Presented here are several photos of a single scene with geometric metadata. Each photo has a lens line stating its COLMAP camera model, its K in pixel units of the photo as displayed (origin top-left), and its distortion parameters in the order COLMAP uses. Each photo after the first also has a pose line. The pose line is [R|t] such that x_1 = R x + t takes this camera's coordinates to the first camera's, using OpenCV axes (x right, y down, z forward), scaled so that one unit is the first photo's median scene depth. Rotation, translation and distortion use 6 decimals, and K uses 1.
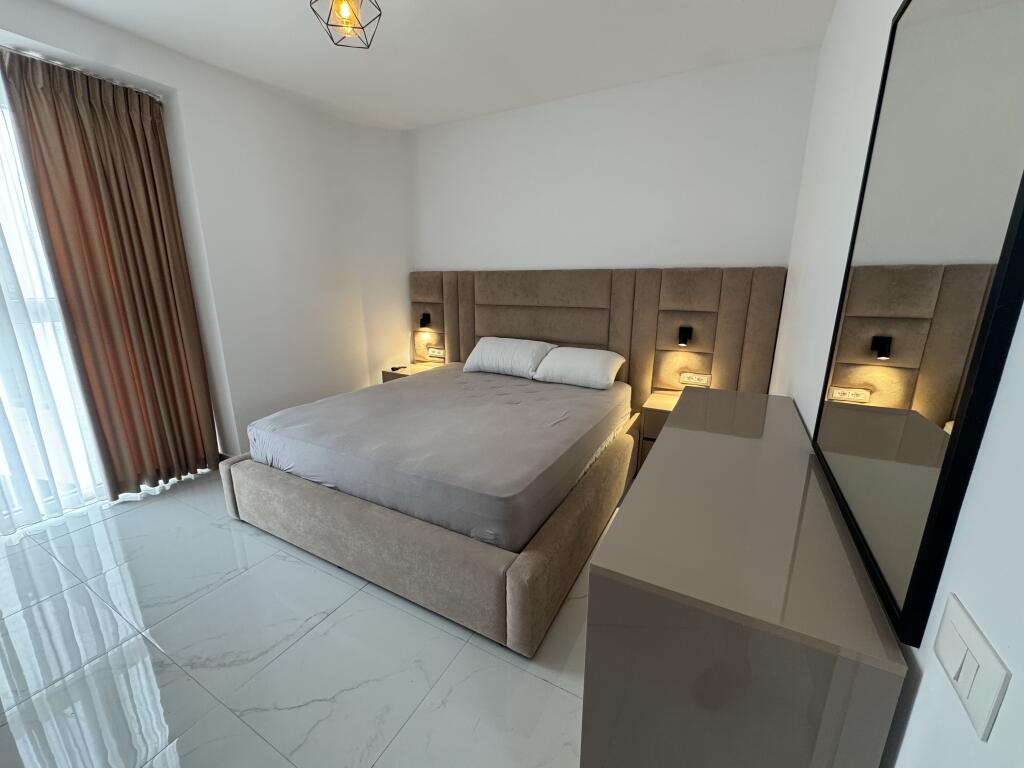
lens RADIAL K [[409.7, 0, 513.0], [0, 409.7, 382.1], [0, 0, 1]] dist [0.000146, -0.000412]
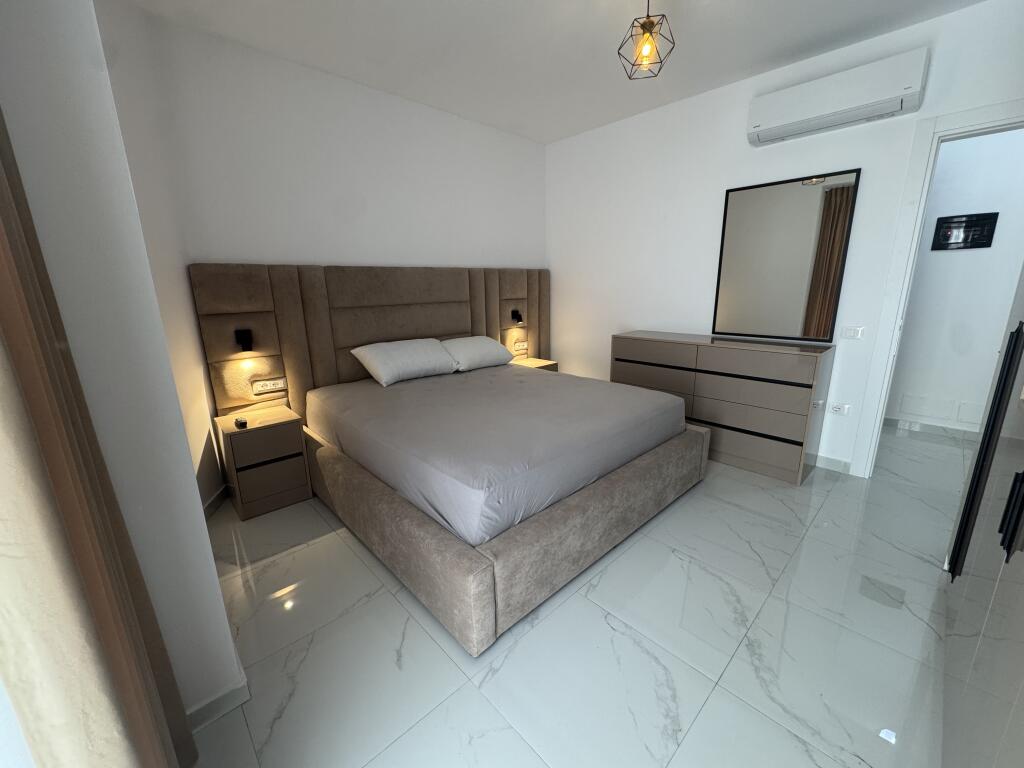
lens RADIAL K [[409.7, 0, 513.0], [0, 409.7, 382.1], [0, 0, 1]] dist [0.000146, -0.000412]
pose [[0.322052, -0.234681, 0.917173, -0.729076], [0.234755, 0.958328, 0.162780, -0.100690], [-0.917154, 0.162887, 0.363724, 0.418397]]
